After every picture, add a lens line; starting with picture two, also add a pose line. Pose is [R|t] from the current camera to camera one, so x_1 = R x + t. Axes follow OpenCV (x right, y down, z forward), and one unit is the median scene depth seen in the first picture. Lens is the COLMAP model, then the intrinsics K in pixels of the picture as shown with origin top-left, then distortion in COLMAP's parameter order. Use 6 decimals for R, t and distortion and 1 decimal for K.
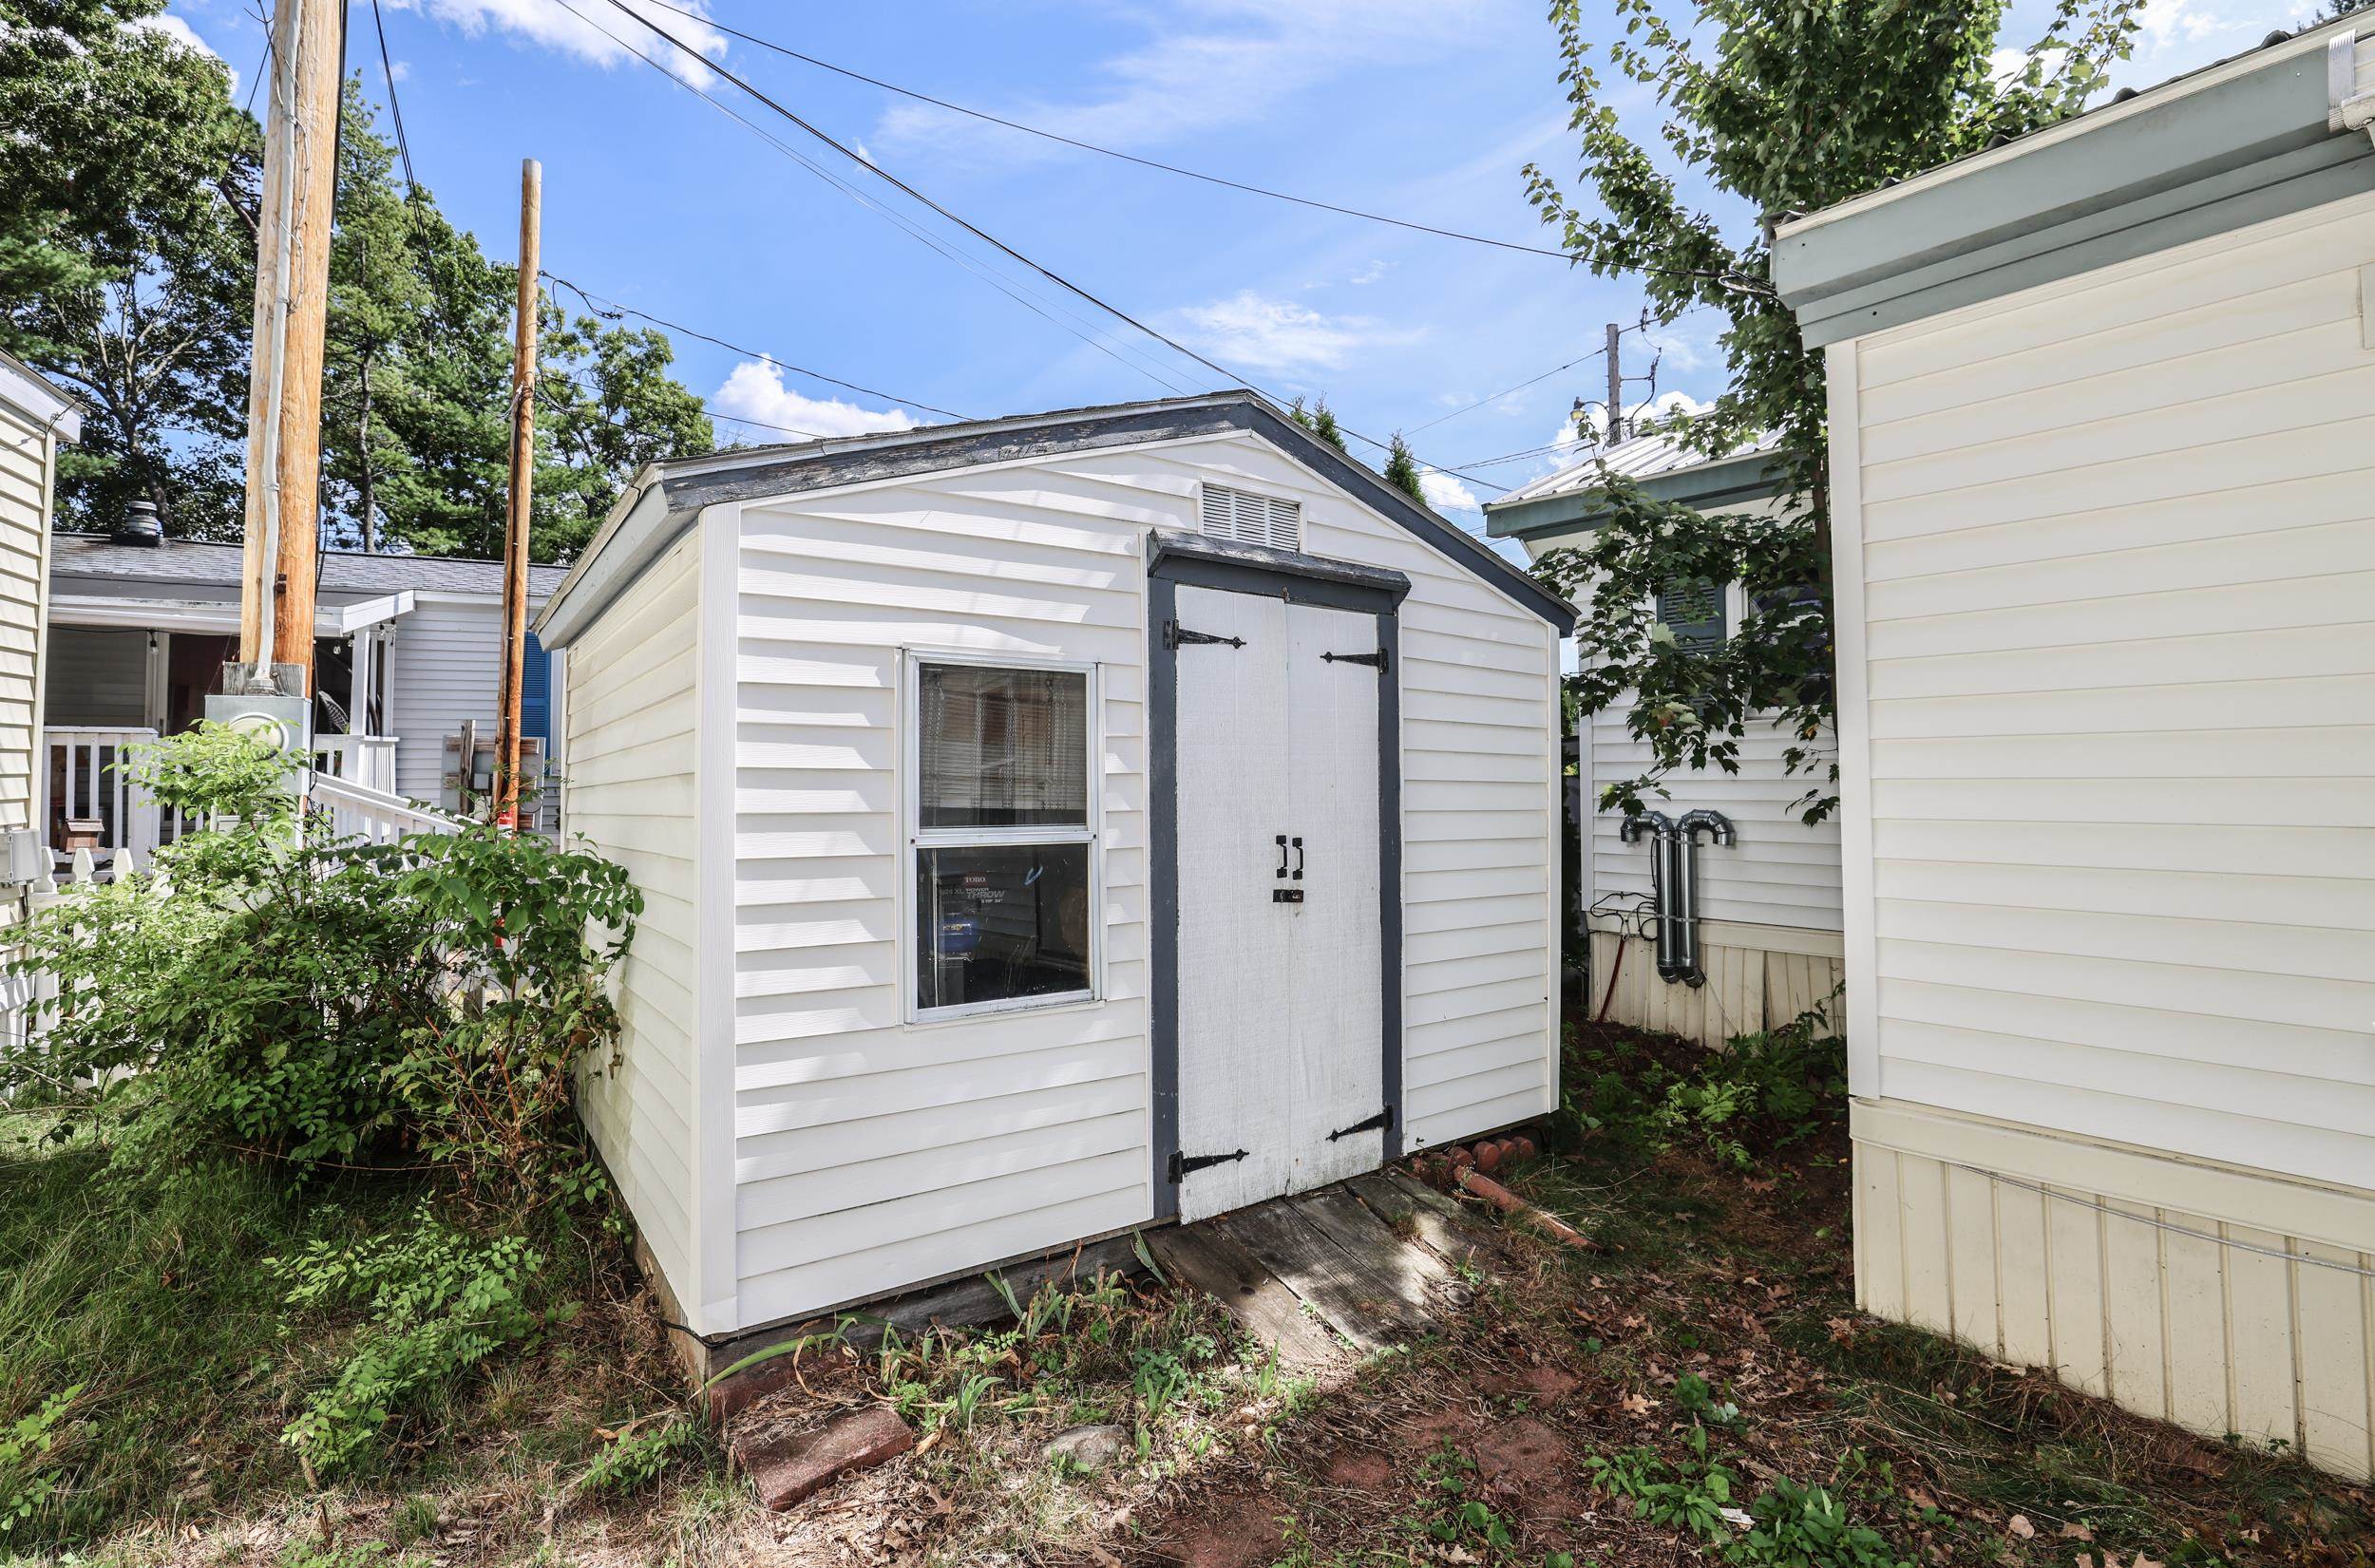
lens RADIAL K [[1042.4, 0, 1188.3], [0, 1042.4, 752.5], [0, 0, 1]] dist [-0.015847, 0.000058]
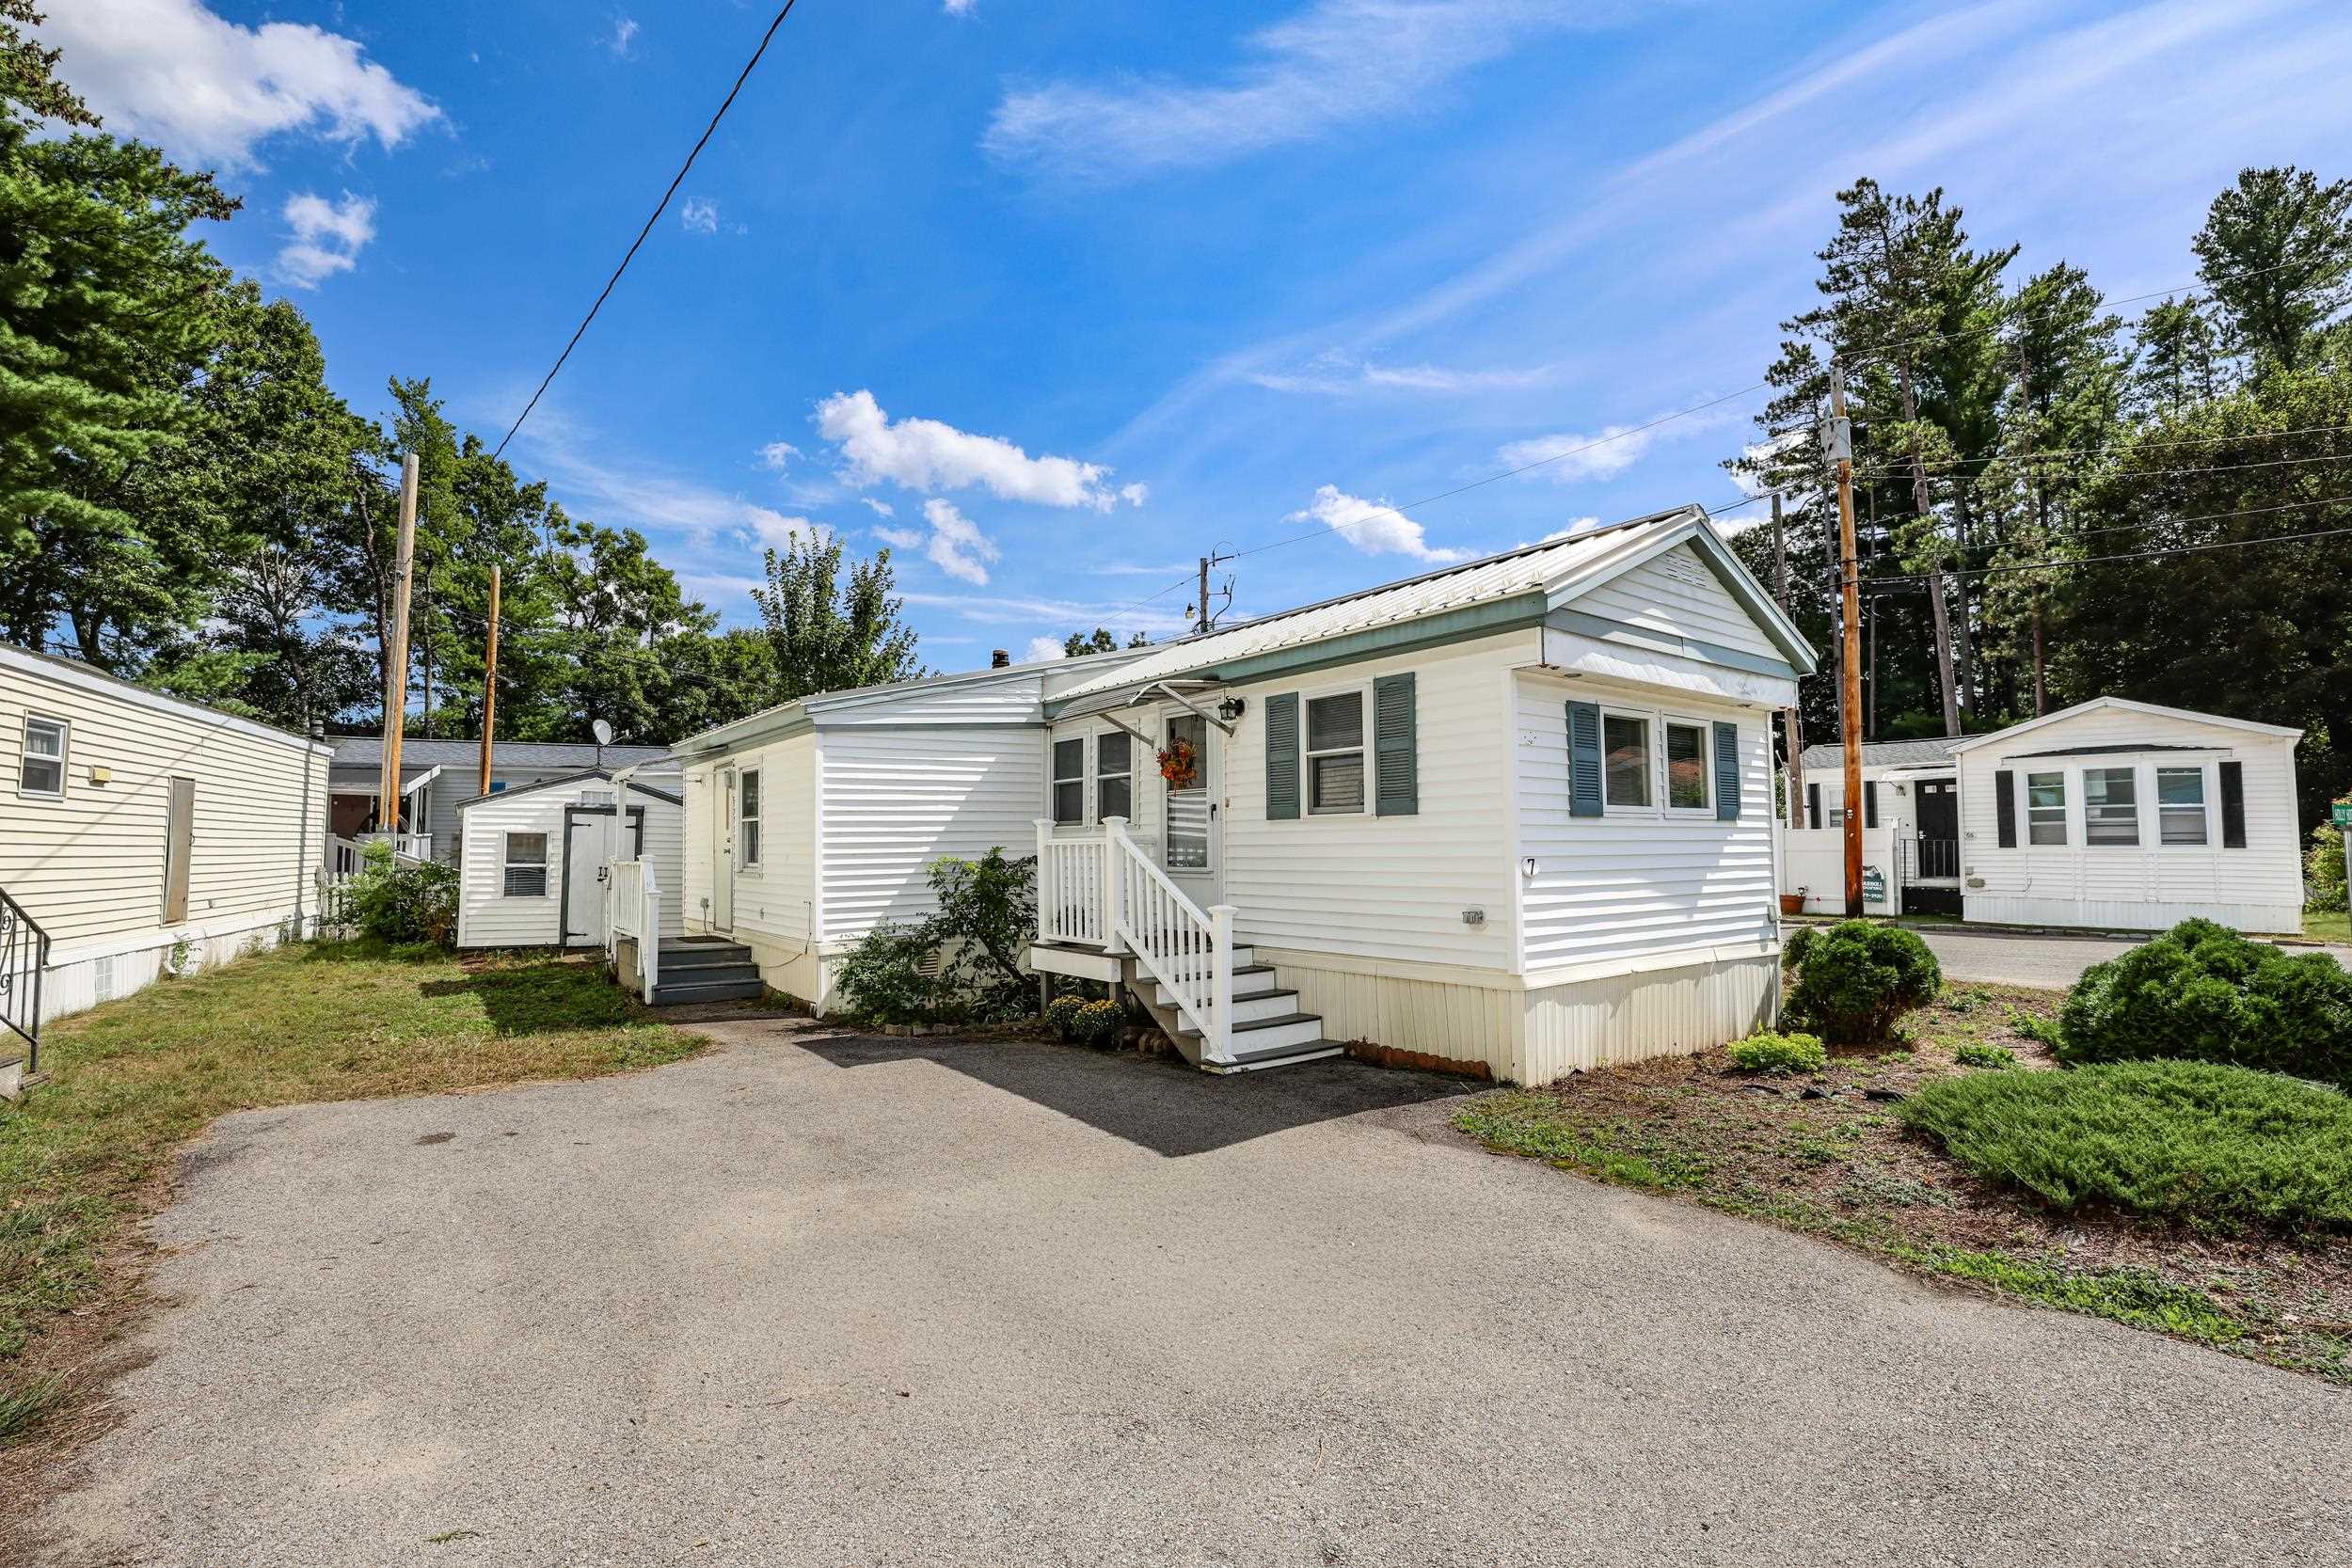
lens RADIAL K [[1040.3, 0, 1202.0], [0, 1040.3, 786.8], [0, 0, 1]] dist [-0.041341, 0.017131]
pose [[0.999595, -0.002033, -0.028397, 2.634569], [0.001040, 0.999389, -0.034950, -0.102649], [0.028451, 0.034906, 0.998986, -3.177326]]
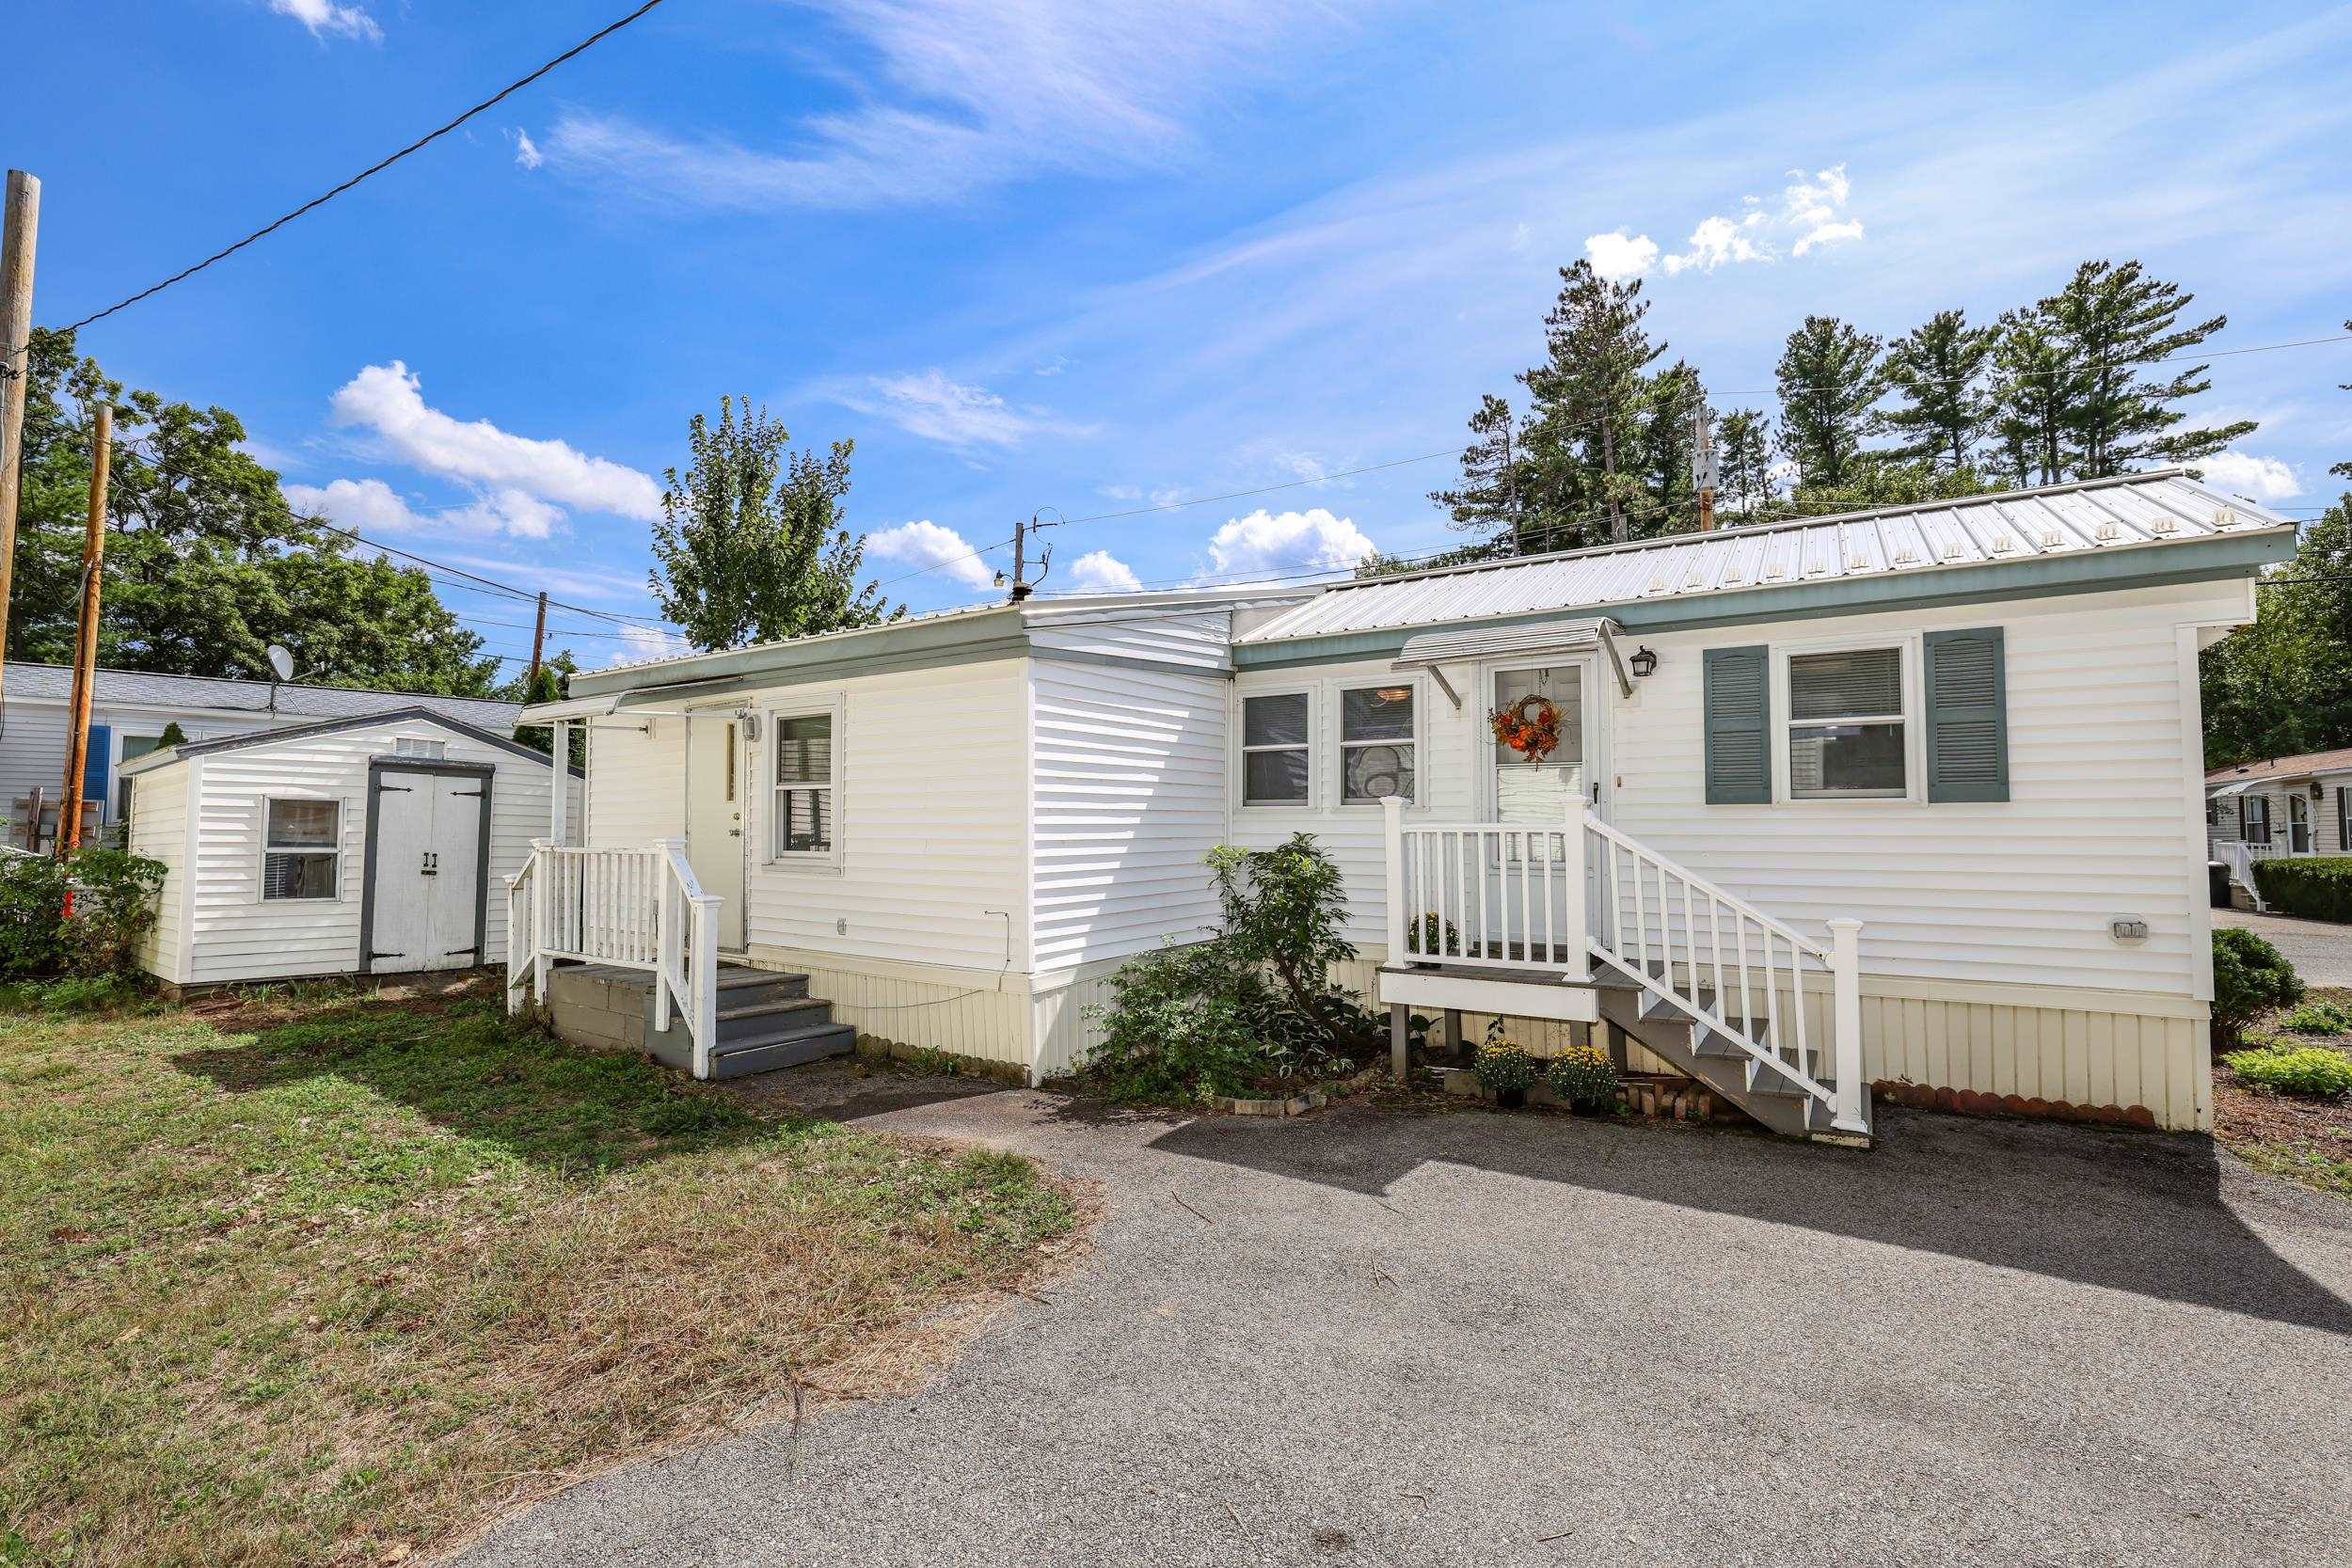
lens RADIAL K [[997.7, 0, 1179.6], [0, 997.7, 792.0], [0, 0, 1]] dist [-0.052440, 0.022161]
pose [[0.954507, 0.025653, 0.297083, 1.235465], [-0.019875, 0.999550, -0.022455, -0.072267], [-0.297526, 0.015529, 0.954587, -2.192784]]
